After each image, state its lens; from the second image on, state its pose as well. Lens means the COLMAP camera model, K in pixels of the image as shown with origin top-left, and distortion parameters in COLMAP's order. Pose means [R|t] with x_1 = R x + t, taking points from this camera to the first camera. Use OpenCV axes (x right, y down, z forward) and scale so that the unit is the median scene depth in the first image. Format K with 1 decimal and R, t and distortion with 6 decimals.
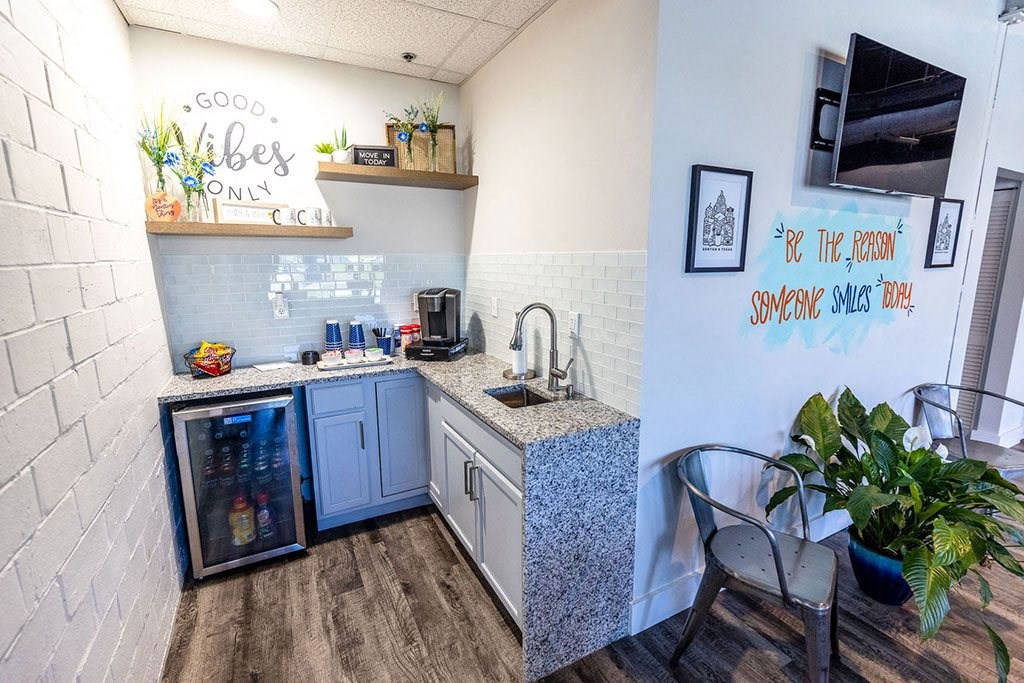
lens RADIAL K [[458.5, 0, 514.2], [0, 458.5, 338.8], [0, 0, 1]] dist [0.007729, -0.002574]
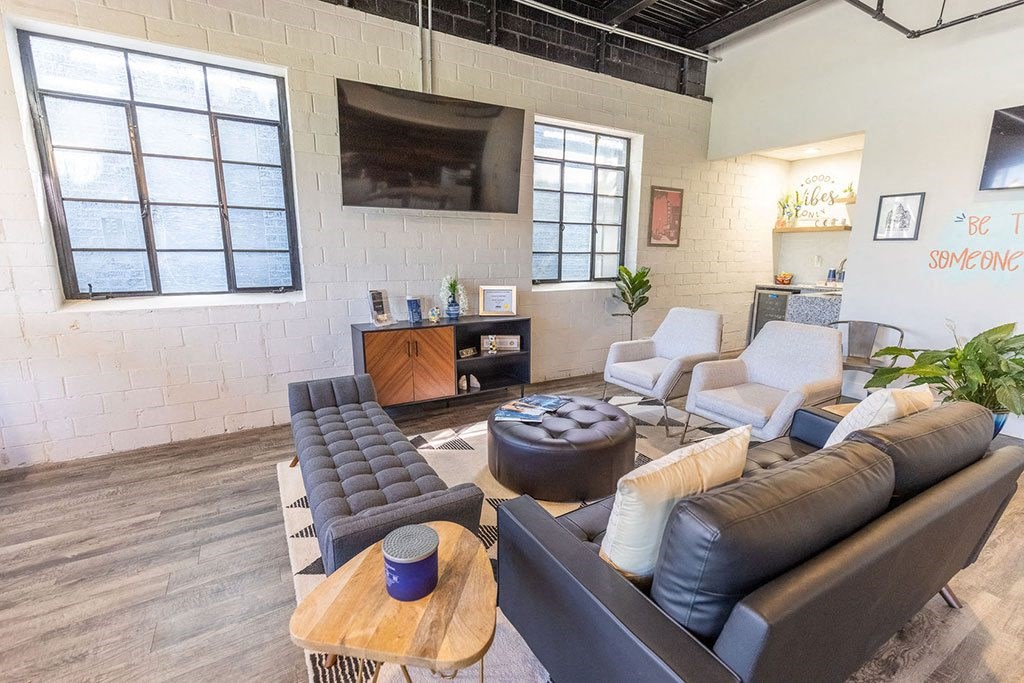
lens RADIAL K [[458.5, 0, 512.7], [0, 458.5, 342.9], [0, 0, 1]] dist [0.007729, -0.002574]
pose [[0.024423, 0.197472, -0.980004, 2.301035], [-0.186662, 0.963958, 0.189587, 0.220328], [0.982121, 0.178300, 0.060403, -0.743545]]
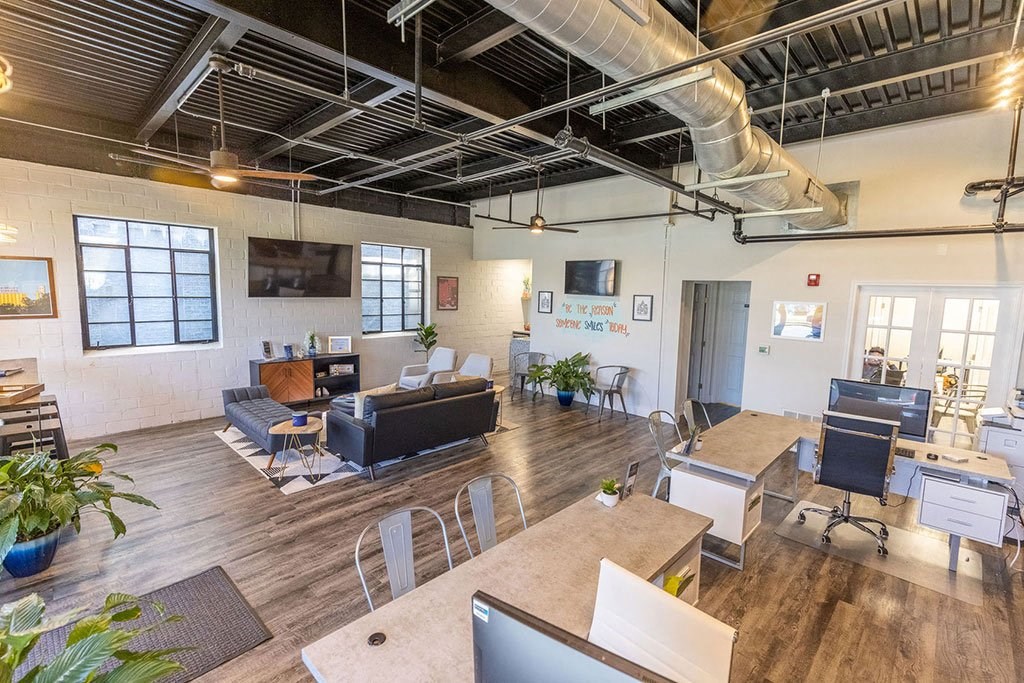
lens RADIAL K [[458.5, 0, 520.5], [0, 458.5, 338.3], [0, 0, 1]] dist [0.007729, -0.002574]
pose [[0.318964, 0.111811, -0.941148, 4.051828], [-0.198145, 0.978940, 0.049147, -0.062744], [0.926823, 0.170808, 0.334401, -0.621757]]
